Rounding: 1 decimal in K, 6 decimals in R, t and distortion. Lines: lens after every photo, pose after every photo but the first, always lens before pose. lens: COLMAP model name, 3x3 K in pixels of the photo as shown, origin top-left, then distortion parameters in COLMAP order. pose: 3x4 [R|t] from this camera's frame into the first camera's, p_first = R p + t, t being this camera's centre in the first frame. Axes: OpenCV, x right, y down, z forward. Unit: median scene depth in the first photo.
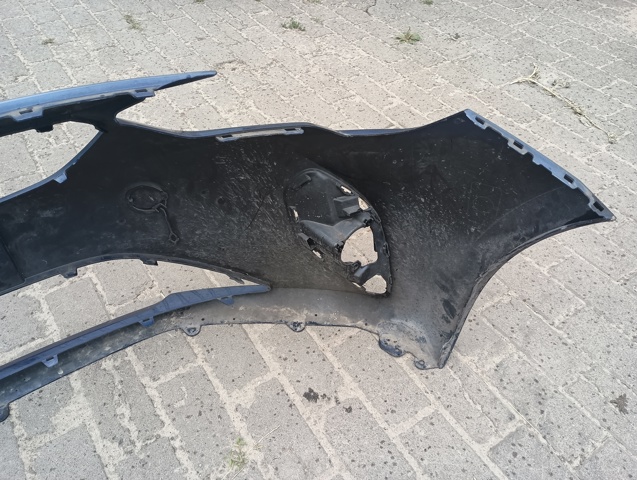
lens RADIAL K [[526.2, 0, 318.2], [0, 526.2, 242.7], [0, 0, 1]] dist [0.063235, -0.082889]
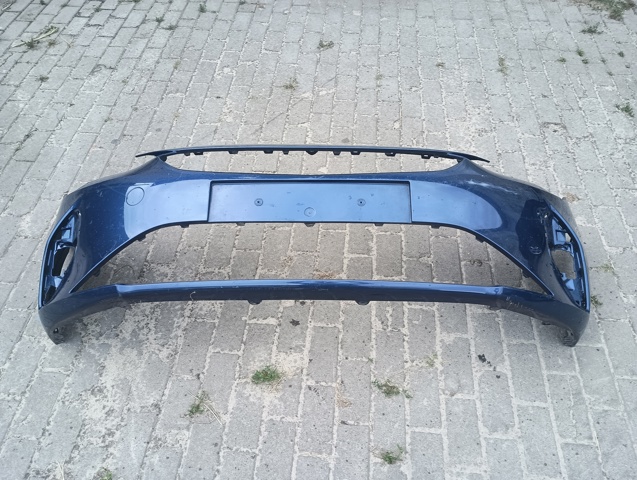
lens RADIAL K [[526.2, 0, 316.9], [0, 526.2, 242.0], [0, 0, 1]] dist [0.063235, -0.082889]
pose [[0.778777, 0.458510, -0.428106, 0.131771], [-0.424130, 0.887695, 0.179194, -0.129582], [0.462190, 0.042021, 0.885785, -0.796935]]
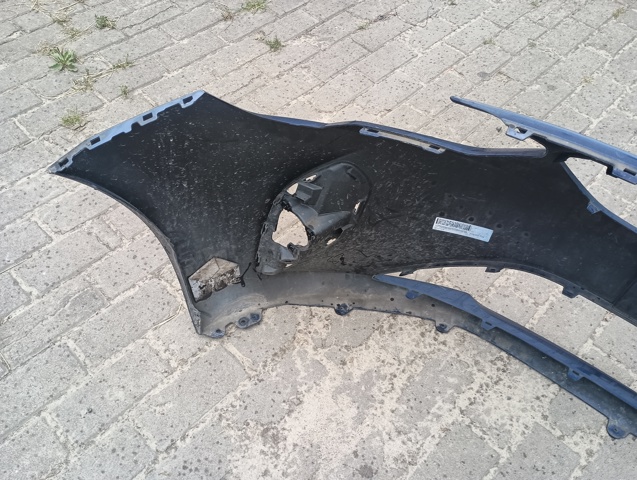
lens RADIAL K [[526.2, 0, 317.2], [0, 526.2, 241.9], [0, 0, 1]] dist [0.063235, -0.082889]
pose [[0.197295, 0.778044, -0.596425, -0.582764], [-0.717472, 0.529183, 0.452989, 0.189022], [0.668063, 0.338546, 0.662630, -0.325222]]
